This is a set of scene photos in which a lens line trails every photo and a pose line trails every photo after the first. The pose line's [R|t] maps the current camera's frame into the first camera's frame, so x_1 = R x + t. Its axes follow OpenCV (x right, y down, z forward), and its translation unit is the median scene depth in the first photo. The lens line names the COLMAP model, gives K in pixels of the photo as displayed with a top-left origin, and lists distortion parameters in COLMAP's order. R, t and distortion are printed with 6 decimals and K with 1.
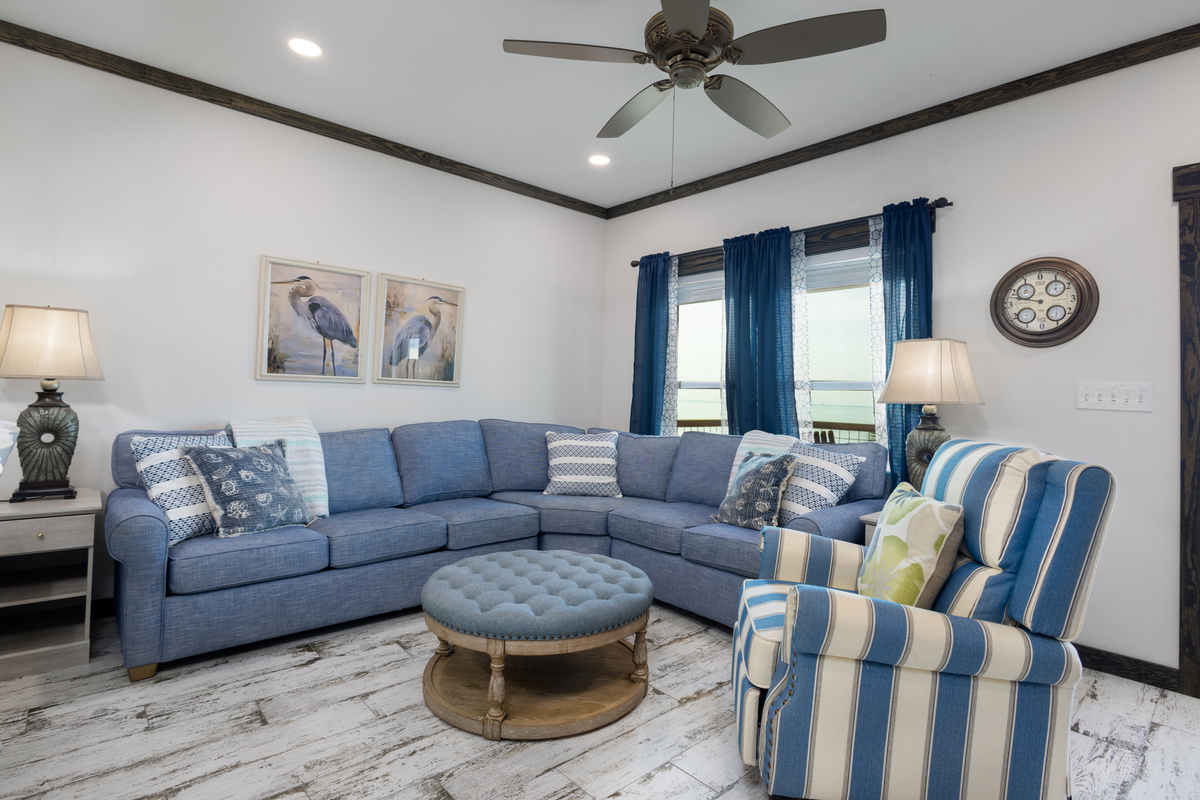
lens RADIAL K [[603.9, 0, 621.4], [0, 603.9, 374.8], [0, 0, 1]] dist [0.001355, 0.000240]
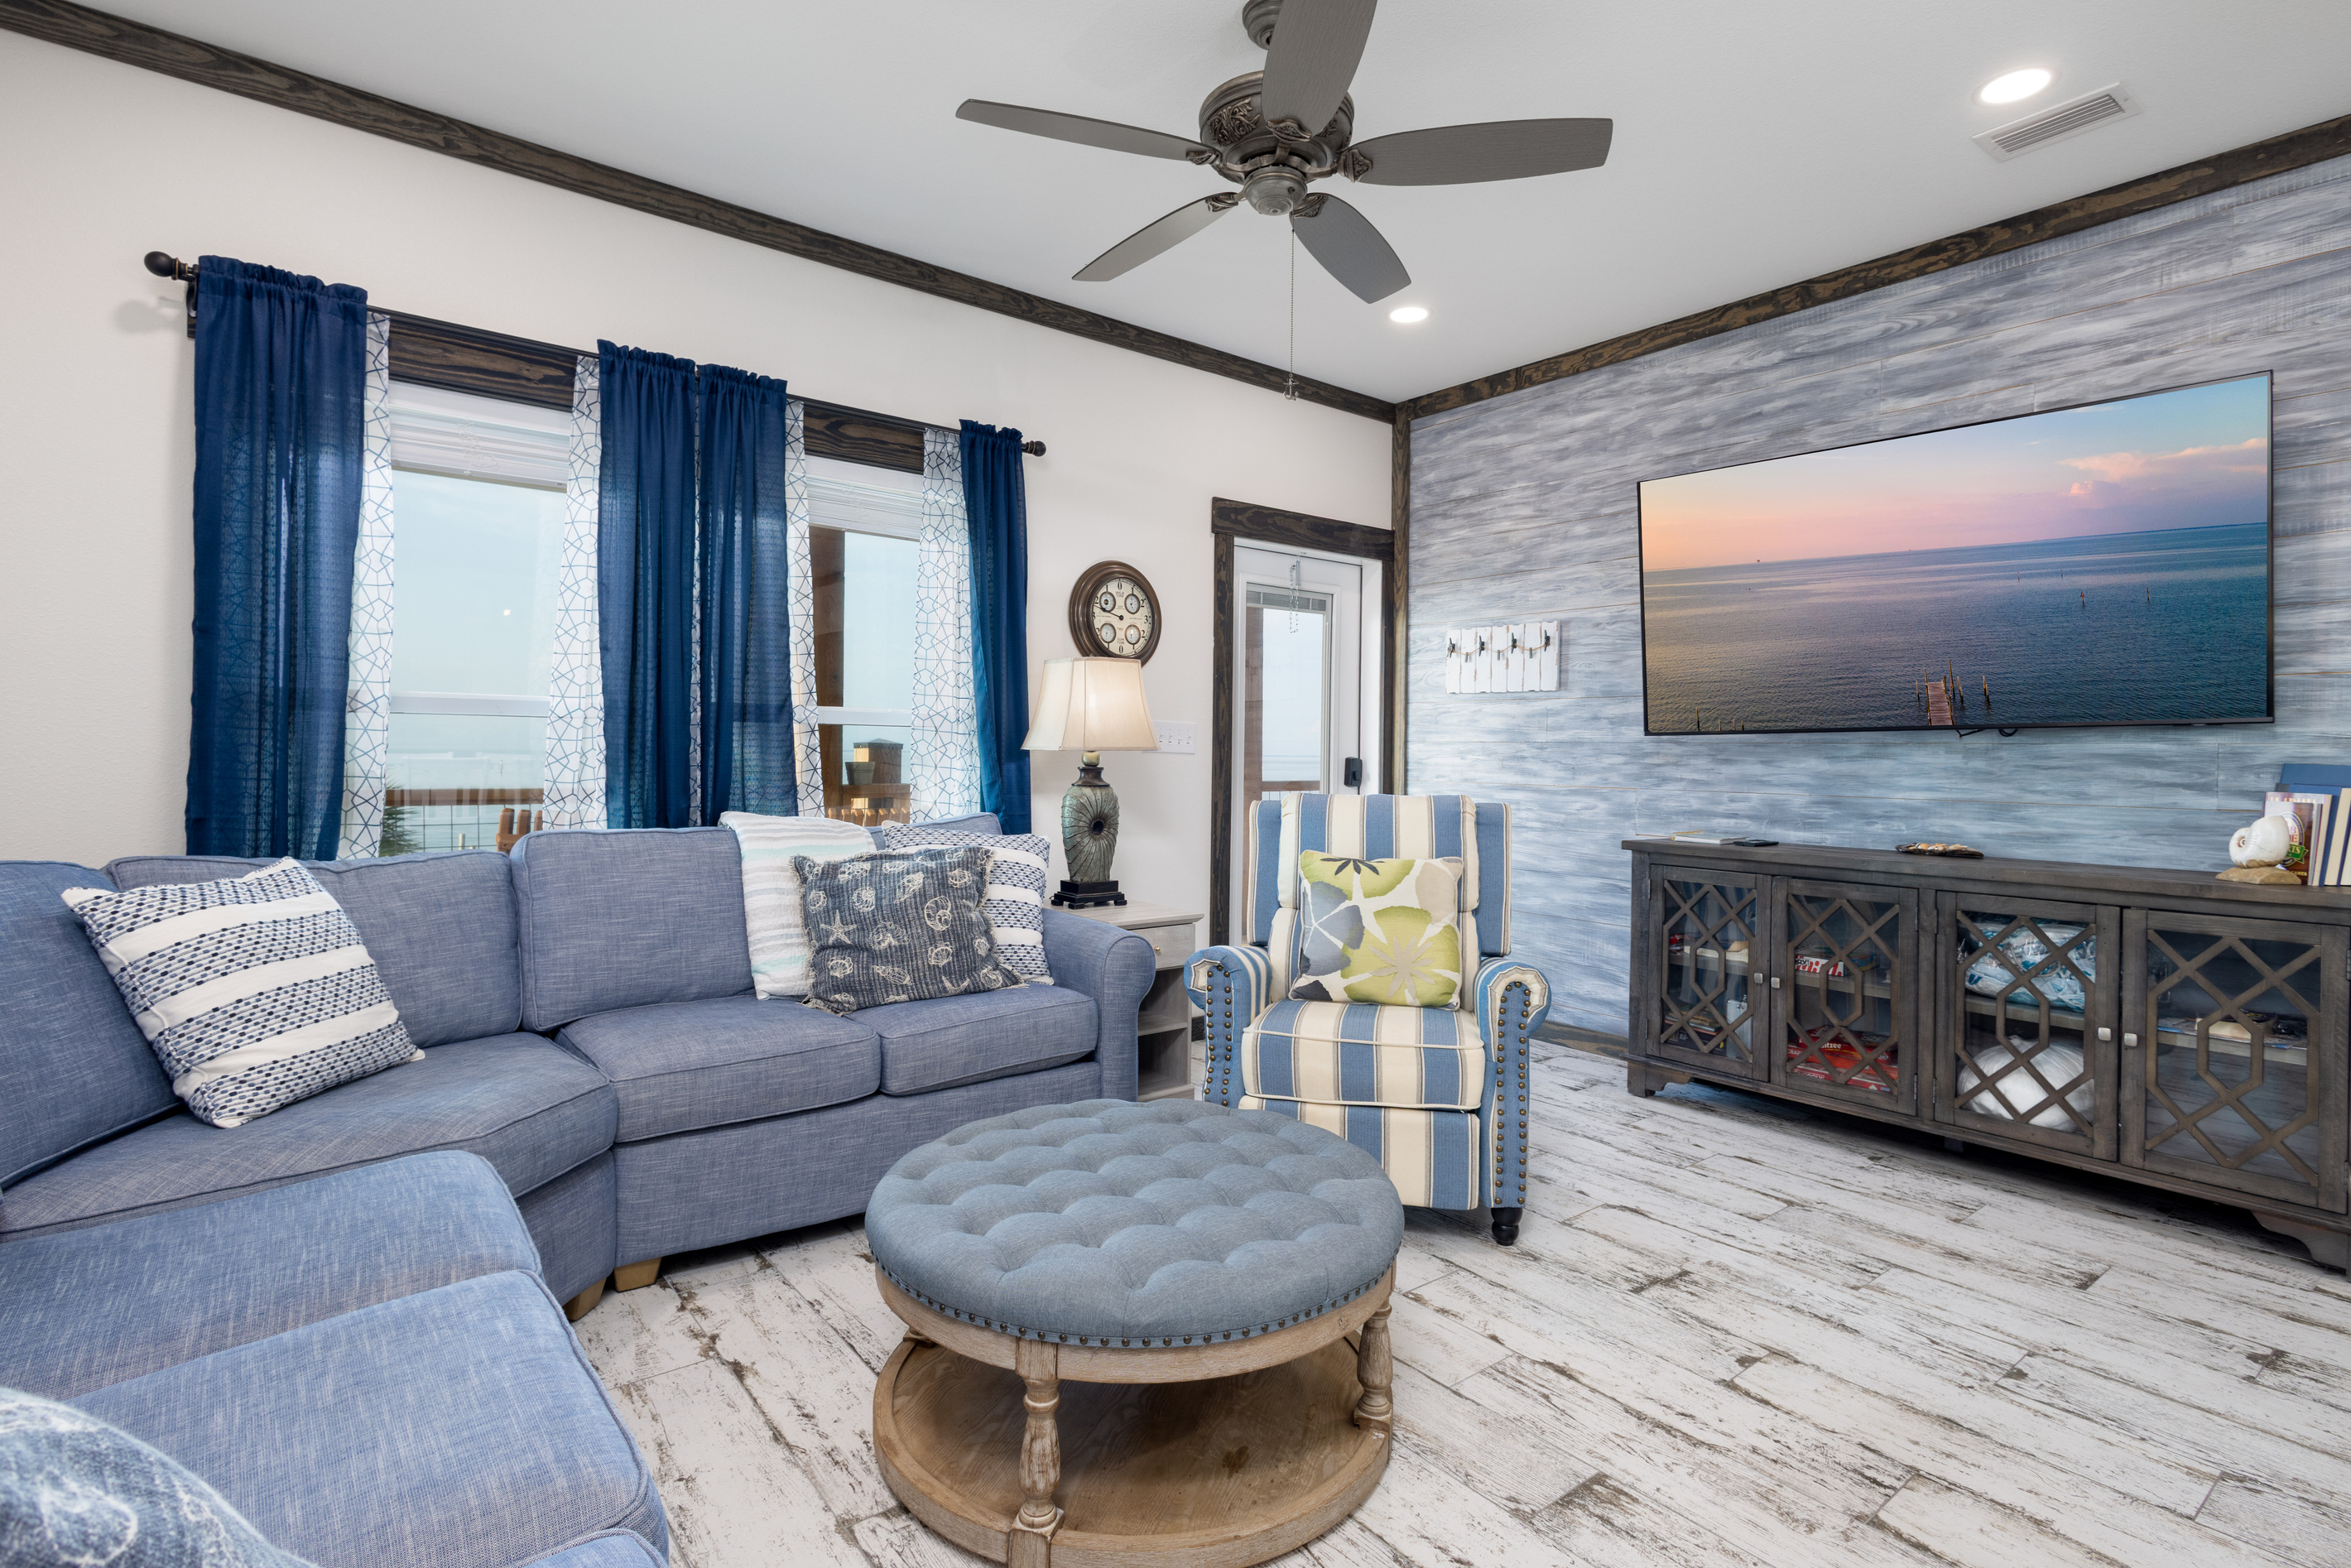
lens RADIAL K [[1123.1, 0, 1175.5], [0, 1123.1, 784.0], [0, 0, 1]] dist [0.003992, 0.000876]
pose [[0.093967, -0.047768, 0.994429, -0.696239], [-0.041021, 0.997814, 0.051807, 0.014996], [-0.994730, -0.045660, 0.091802, 0.706590]]
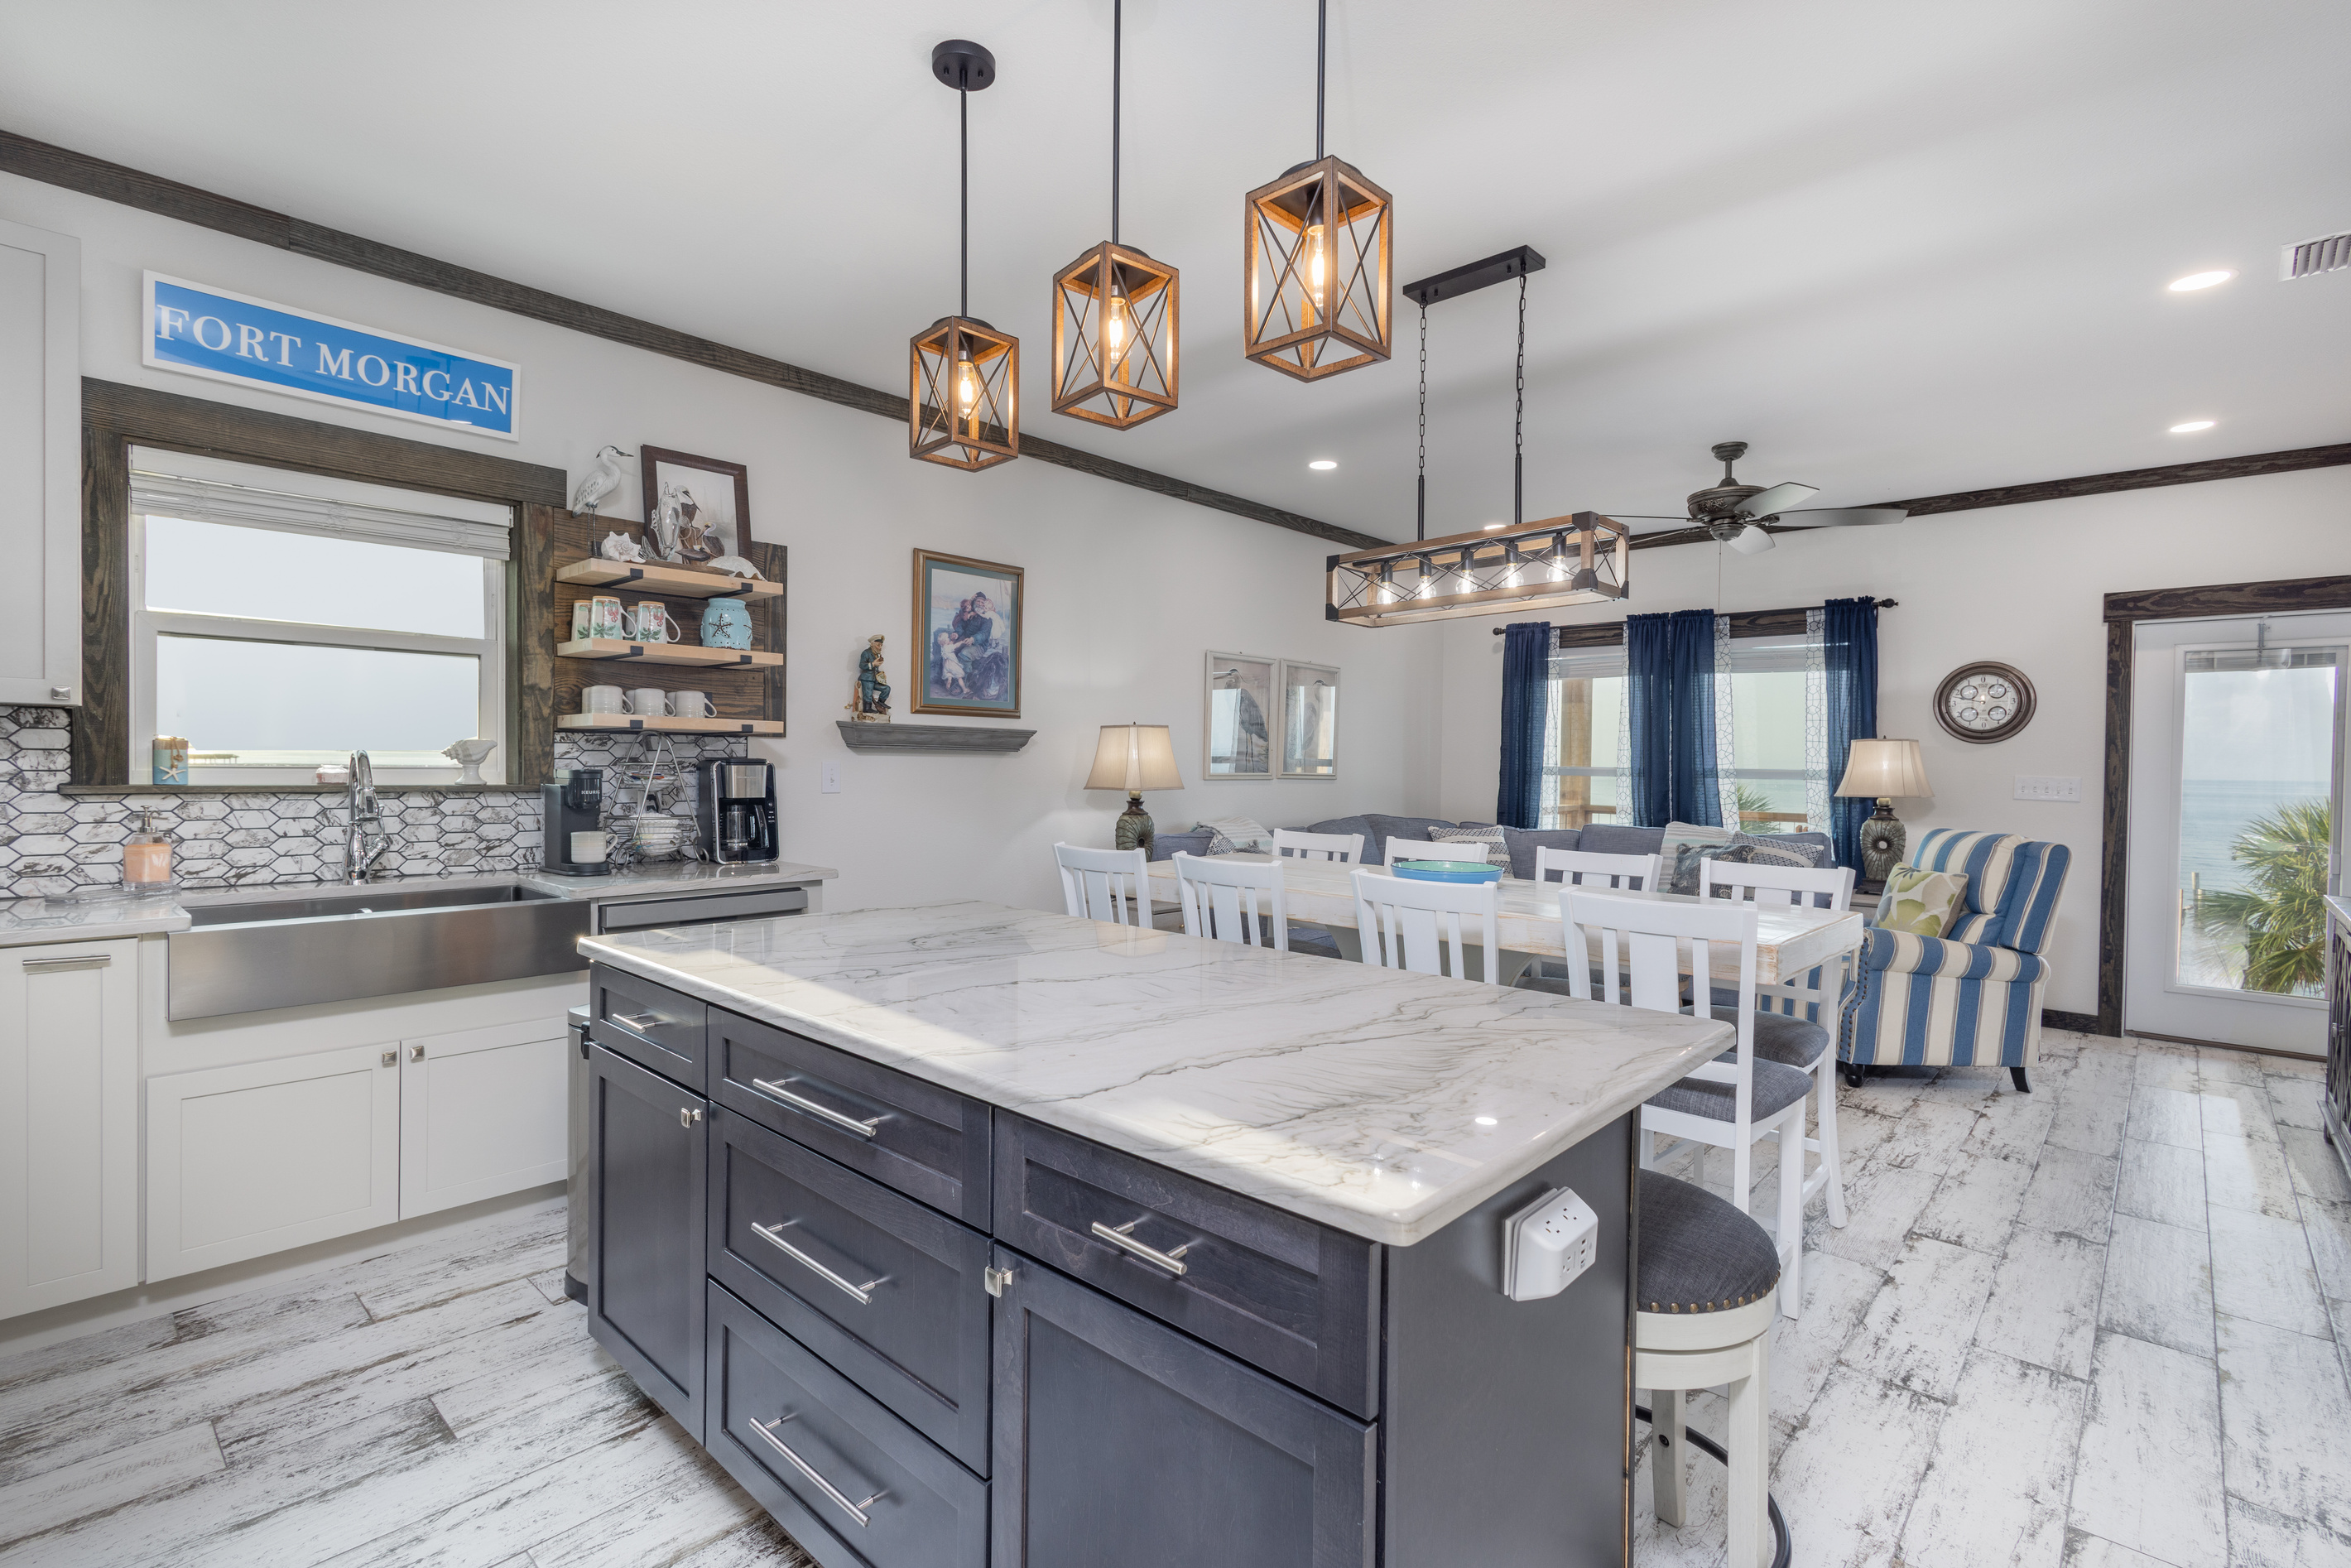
lens RADIAL K [[1081.1, 0, 1161.8], [0, 1081.1, 777.6], [0, 0, 1]] dist [0.002803, 0.000343]
pose [[0.998198, -0.011368, 0.058913, -0.830033], [0.008062, 0.998395, 0.056057, -0.096062], [-0.059456, -0.055481, 0.996688, -0.801254]]
